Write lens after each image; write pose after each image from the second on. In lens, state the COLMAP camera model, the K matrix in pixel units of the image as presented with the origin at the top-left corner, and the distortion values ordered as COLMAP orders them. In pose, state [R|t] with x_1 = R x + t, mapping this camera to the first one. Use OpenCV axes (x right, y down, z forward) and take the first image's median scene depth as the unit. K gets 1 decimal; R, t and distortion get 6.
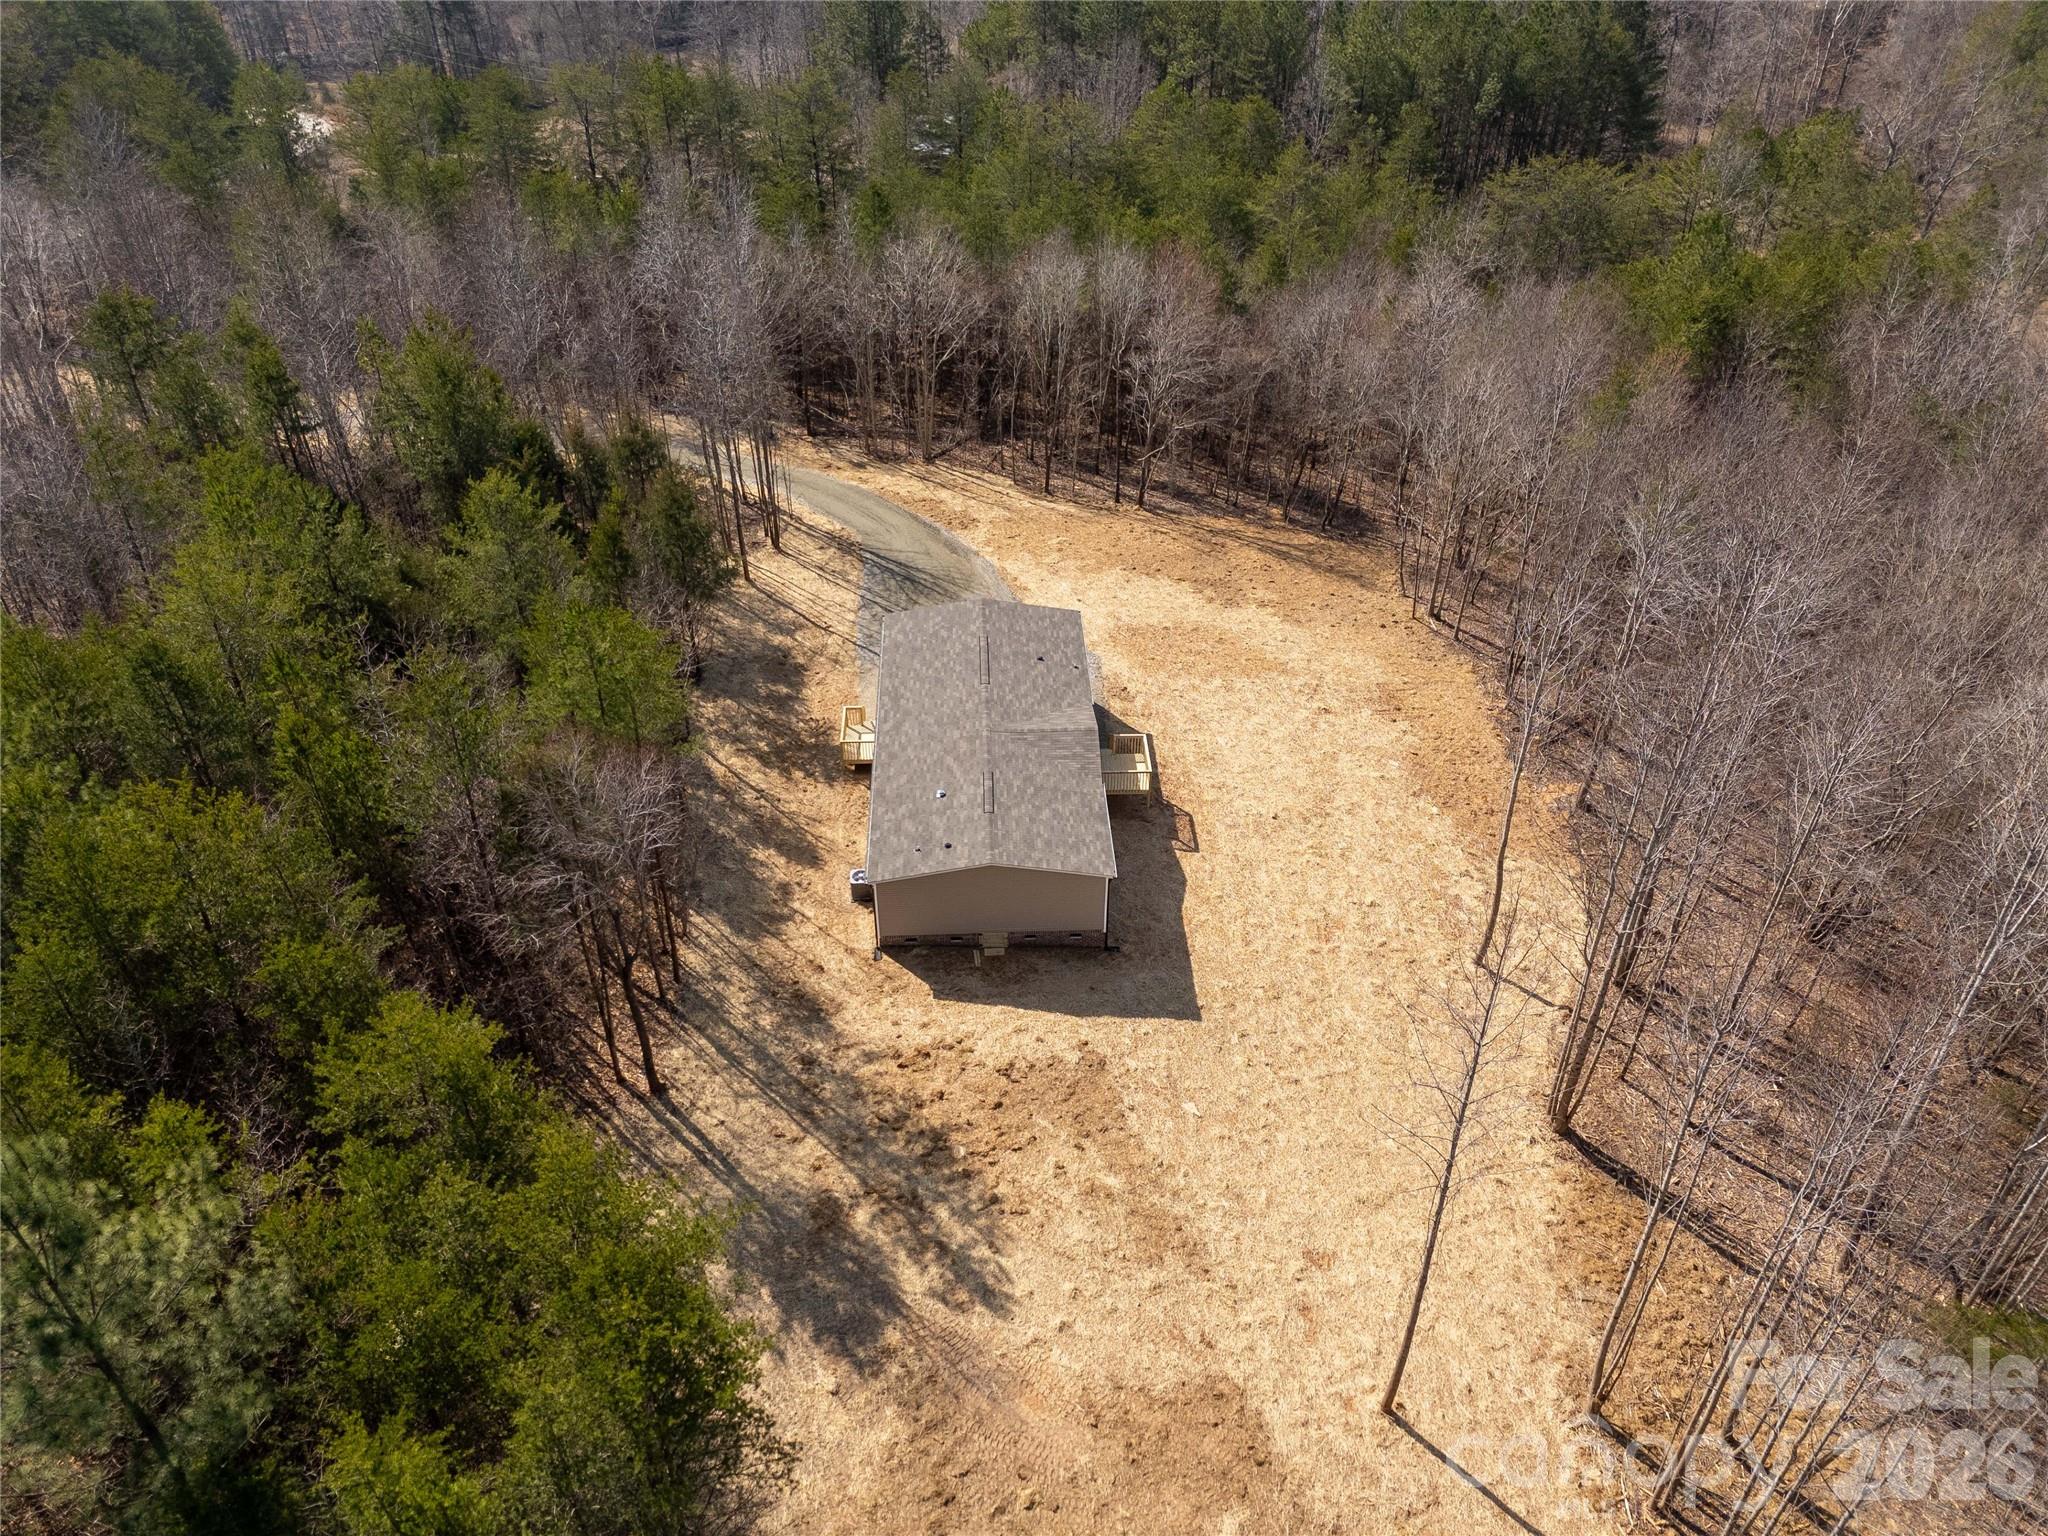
lens RADIAL K [[1492.1, 0, 1024.0], [0, 1492.1, 768.0], [0, 0, 1]] dist [0.093018, -0.118264]
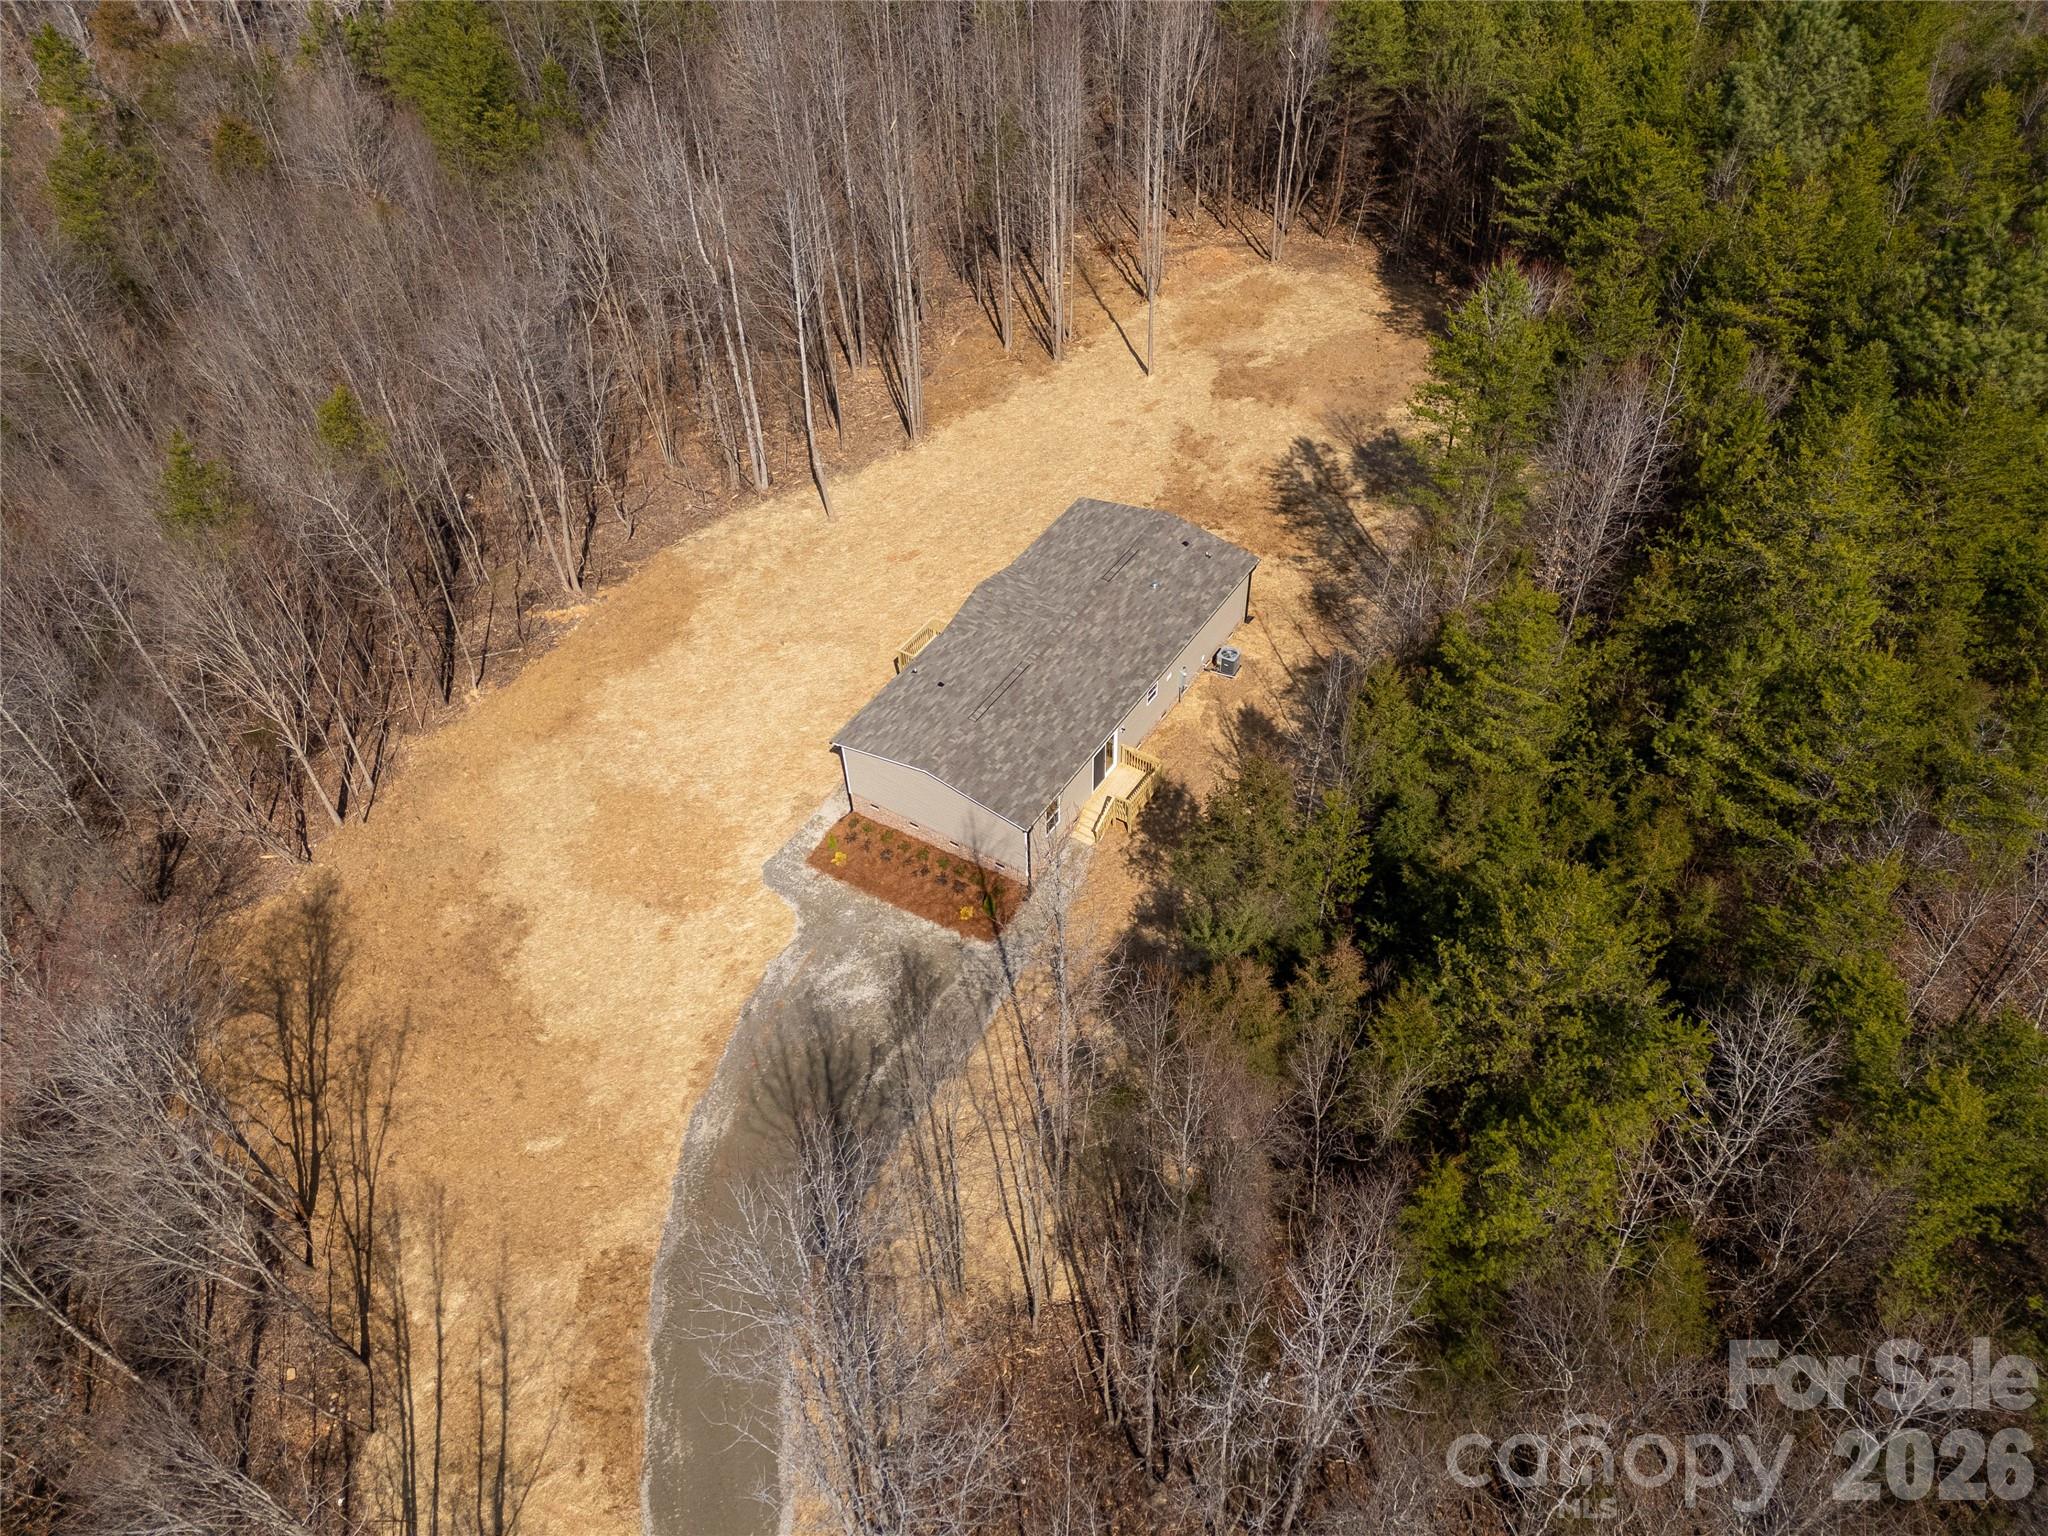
lens RADIAL K [[1492.1, 0, 1024.0], [0, 1492.1, 768.0], [0, 0, 1]] dist [0.093018, -0.118264]
pose [[-0.816789, -0.391229, 0.424023, -0.443314], [0.371259, 0.206149, 0.905356, -0.880924], [-0.441613, 0.896907, -0.023133, 1.057851]]
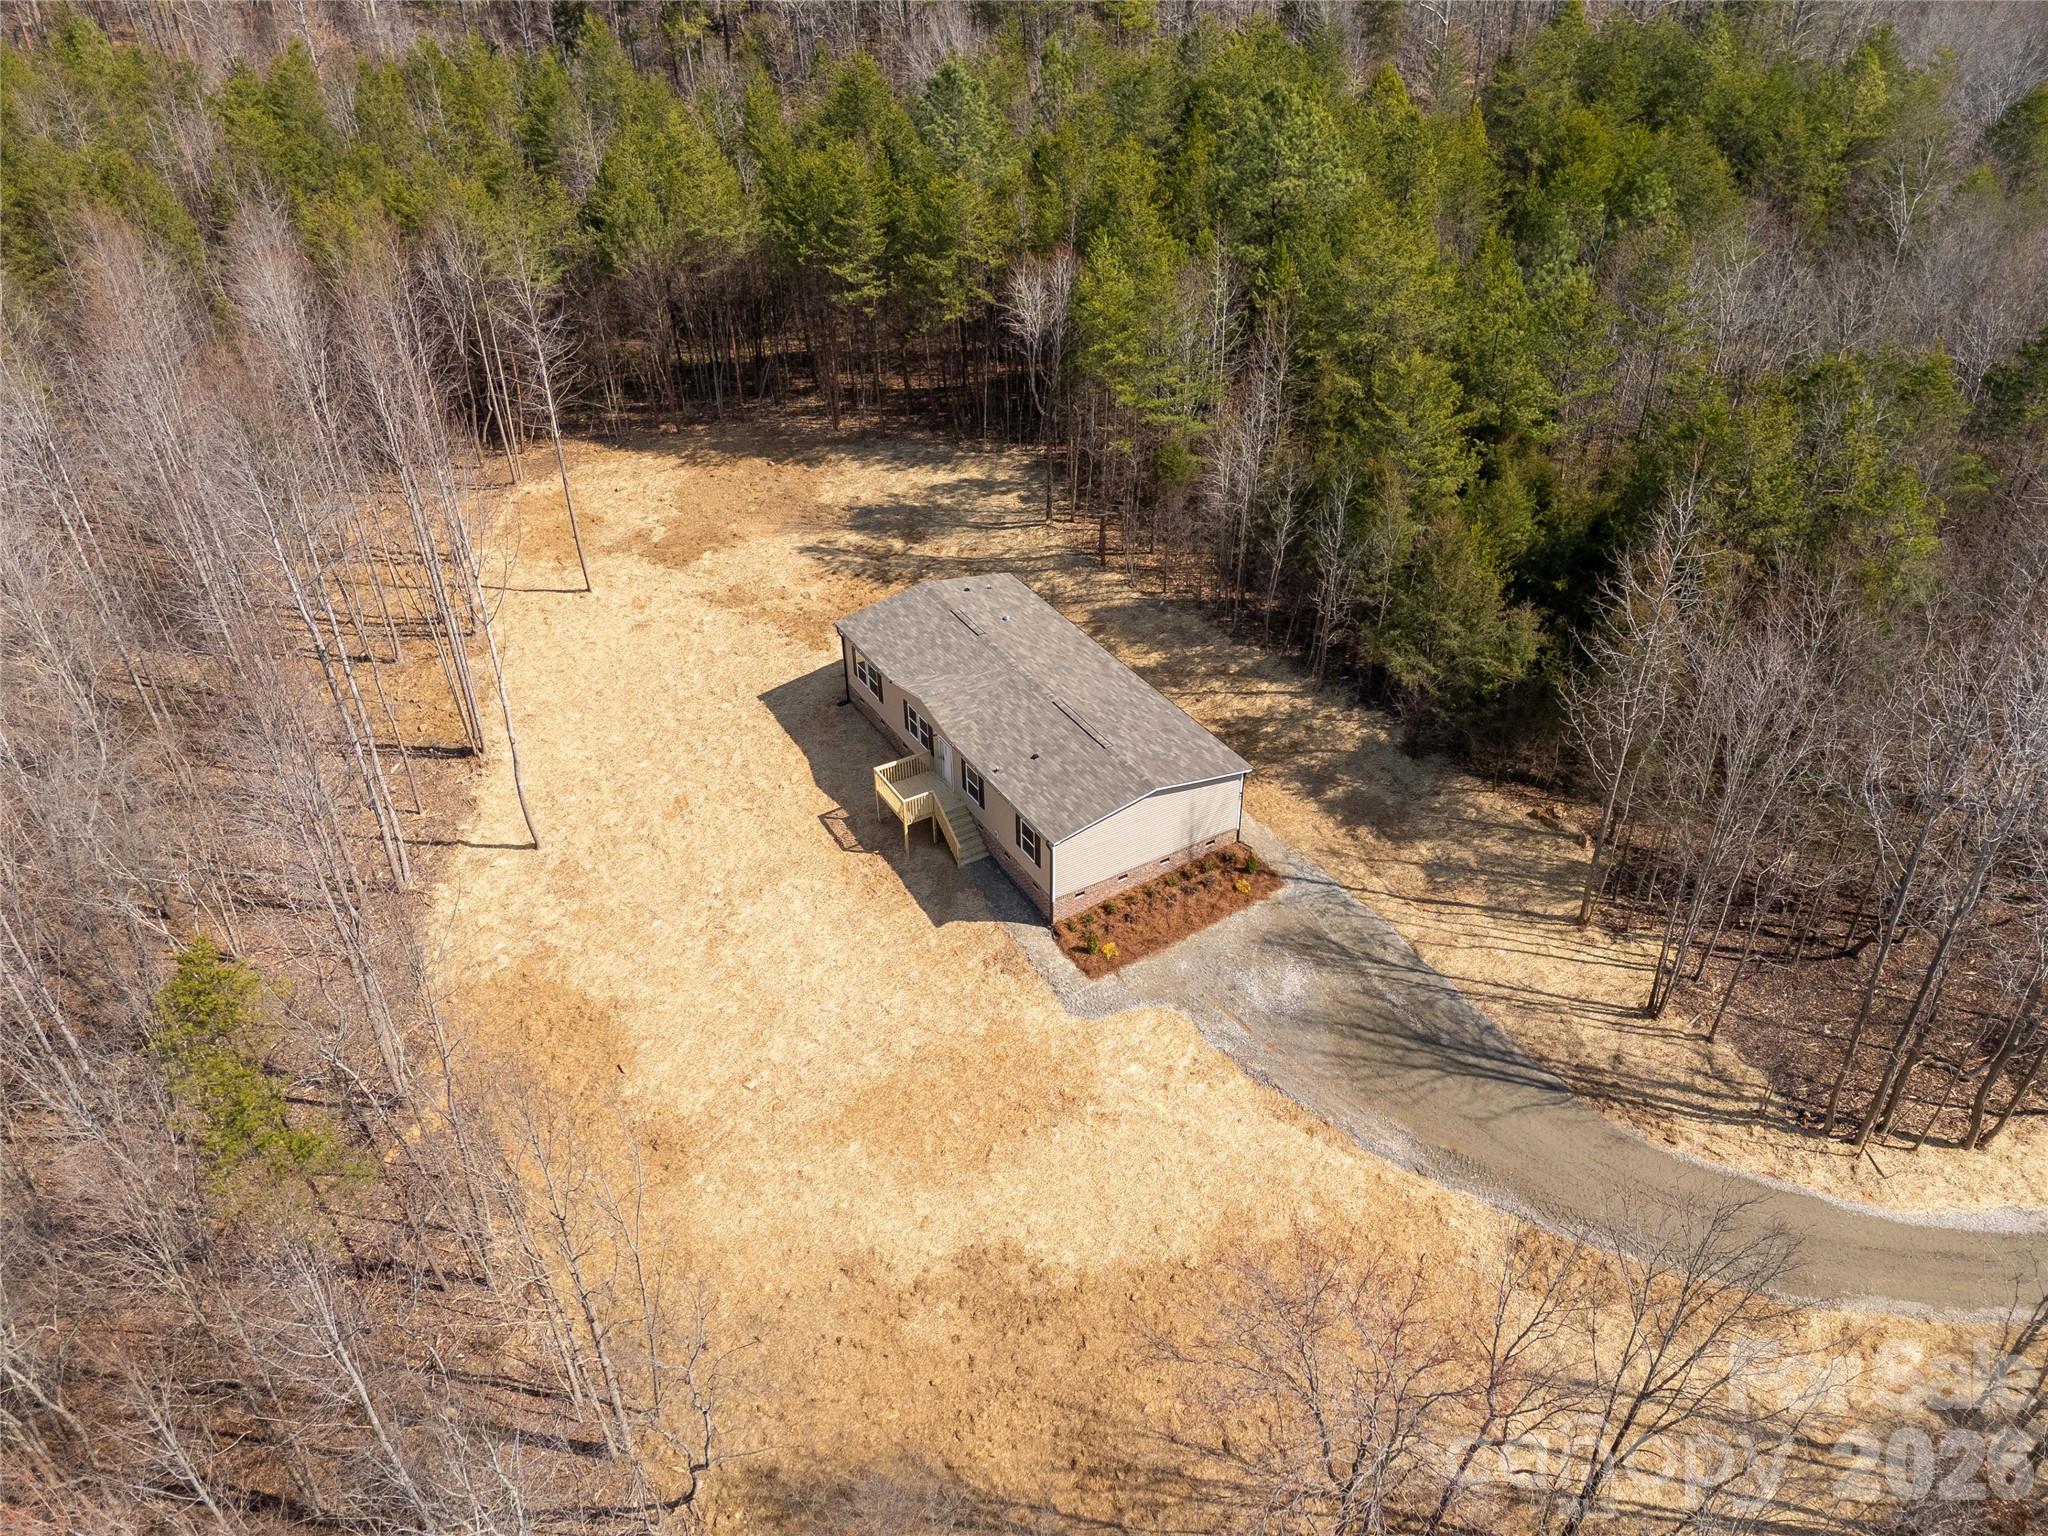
lens RADIAL K [[1506.2, 0, 1024.0], [0, 1506.2, 768.0], [0, 0, 1]] dist [0.080314, -0.076018]
pose [[-0.881655, 0.281425, -0.378793, 0.359060], [-0.272208, 0.352398, 0.895388, -0.873406], [0.385470, 0.892534, -0.234087, 1.226200]]
